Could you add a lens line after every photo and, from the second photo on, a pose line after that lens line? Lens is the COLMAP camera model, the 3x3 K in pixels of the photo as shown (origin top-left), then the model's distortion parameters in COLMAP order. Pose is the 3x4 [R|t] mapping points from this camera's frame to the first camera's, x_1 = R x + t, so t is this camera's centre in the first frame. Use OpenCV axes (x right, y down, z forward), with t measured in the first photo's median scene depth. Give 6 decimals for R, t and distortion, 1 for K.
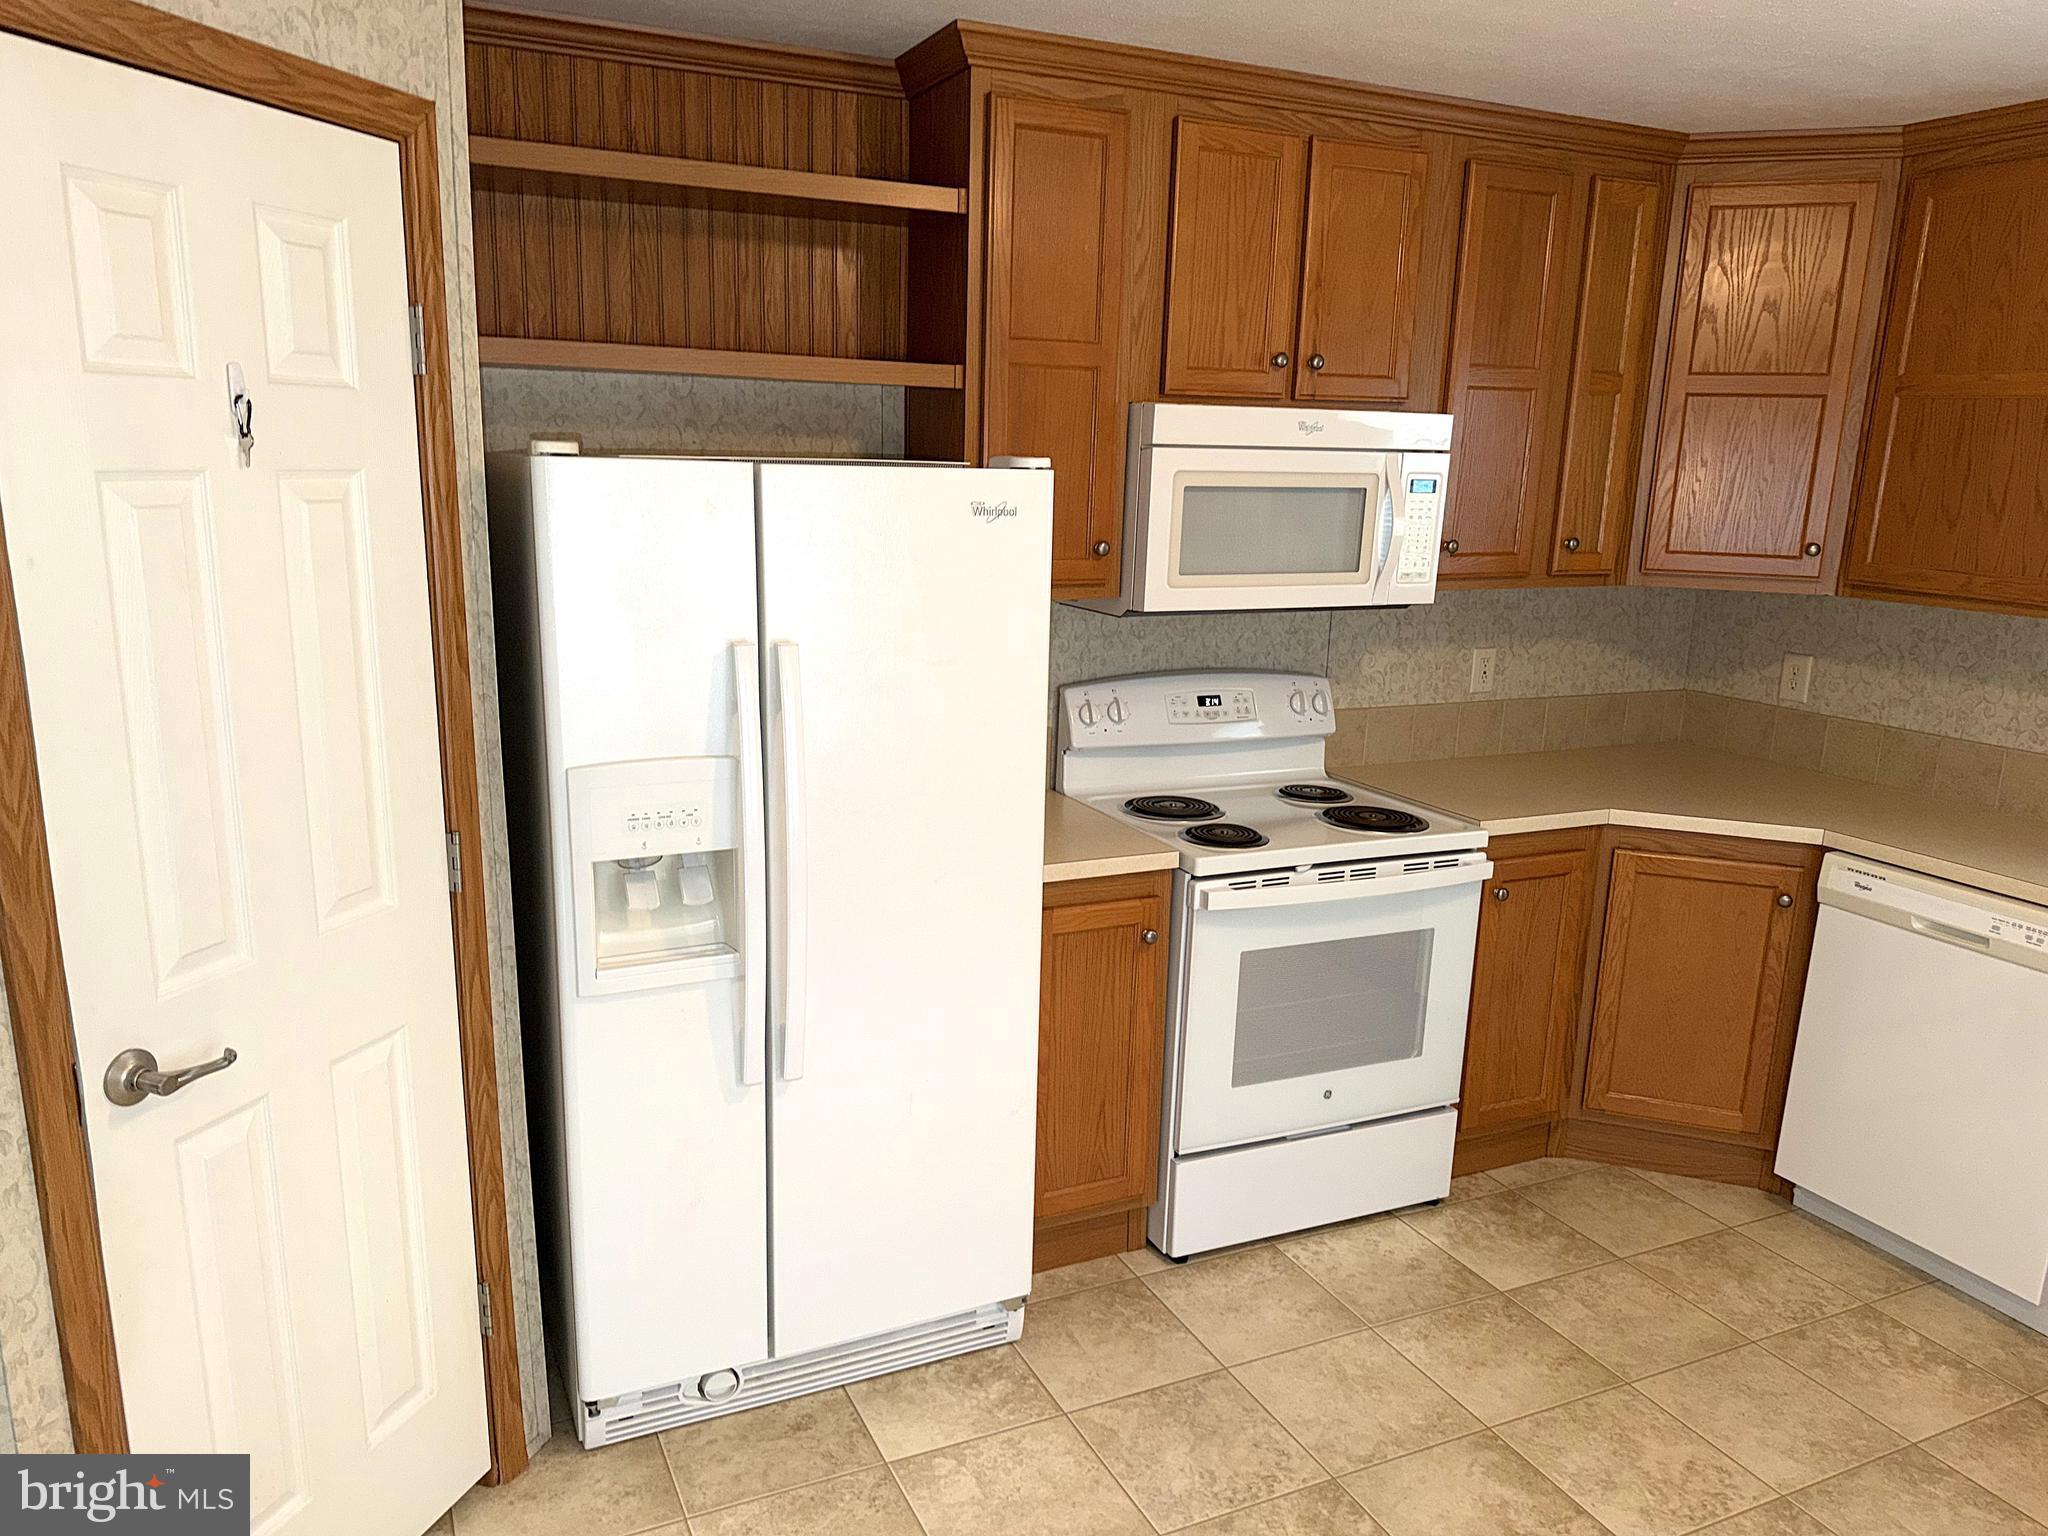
lens RADIAL K [[1444.7, 0, 998.2], [0, 1444.7, 800.9], [0, 0, 1]] dist [0.050798, -0.055108]
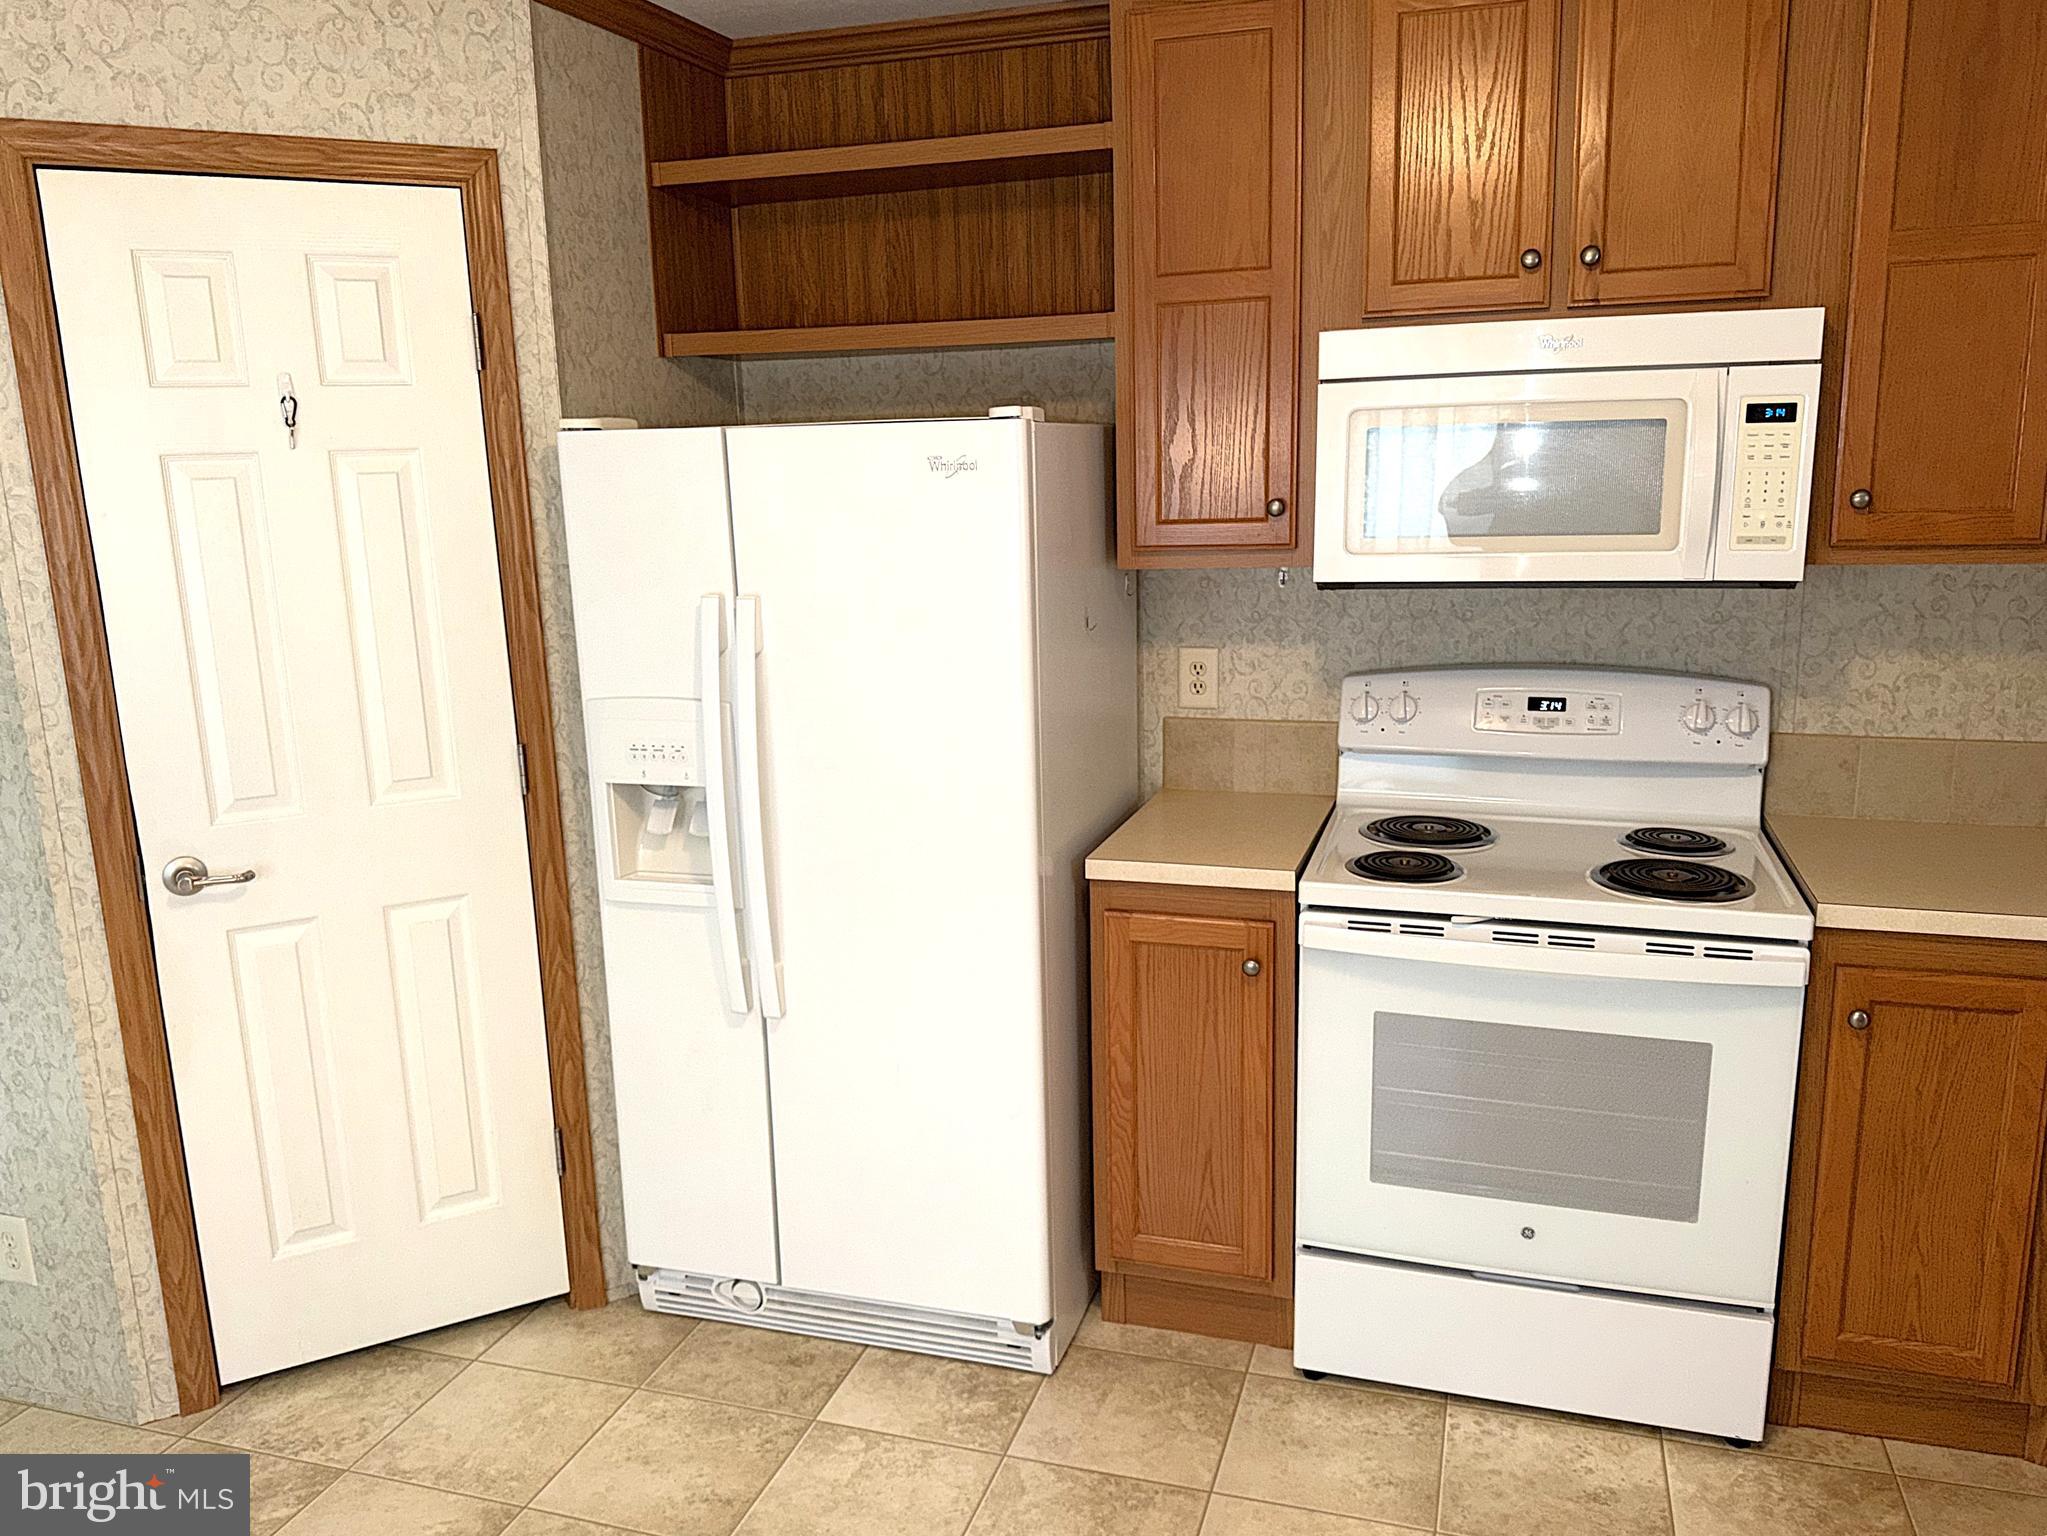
lens RADIAL K [[1547.1, 0, 1045.2], [0, 1547.1, 785.6], [0, 0, 1]] dist [0.047209, -0.071252]
pose [[0.737048, 0.101027, -0.668247, 0.590552], [-0.113752, 0.993202, 0.024691, -0.018727], [0.666199, 0.057815, 0.743530, 0.236886]]
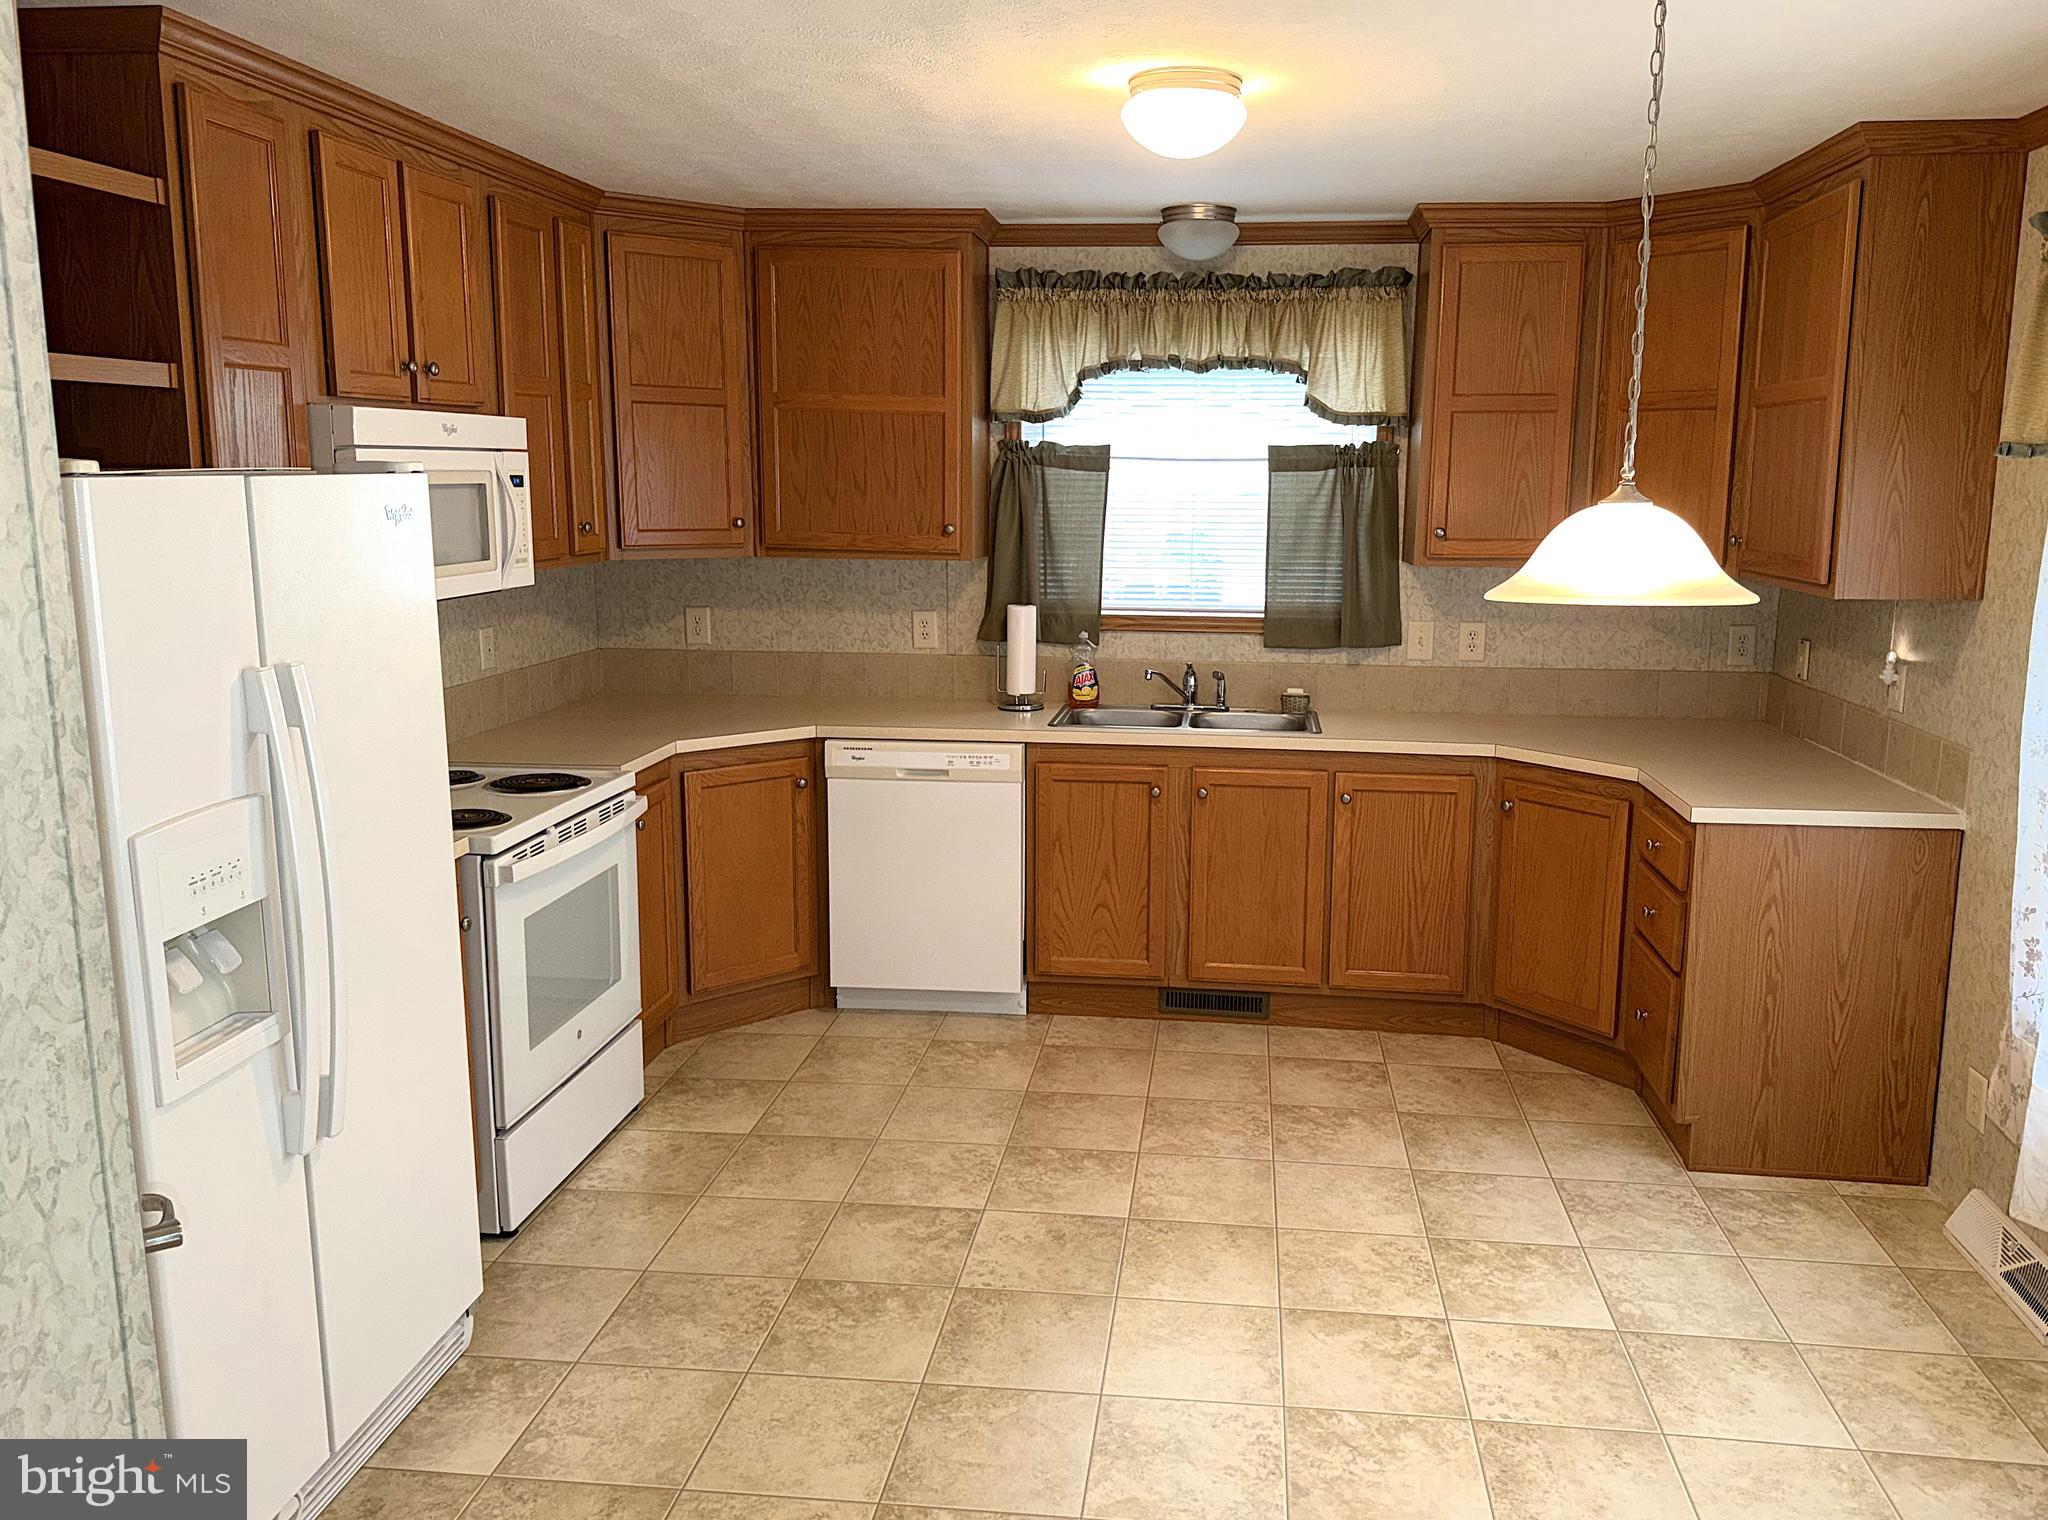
lens RADIAL K [[1547.9, 0, 1061.8], [0, 1547.9, 750.0], [0, 0, 1]] dist [0.047209, -0.071252]
pose [[0.520146, -0.174481, 0.836065, -0.559731], [0.204991, 0.975800, 0.076111, -0.022289], [-0.829112, 0.131797, 0.543325, 0.033174]]
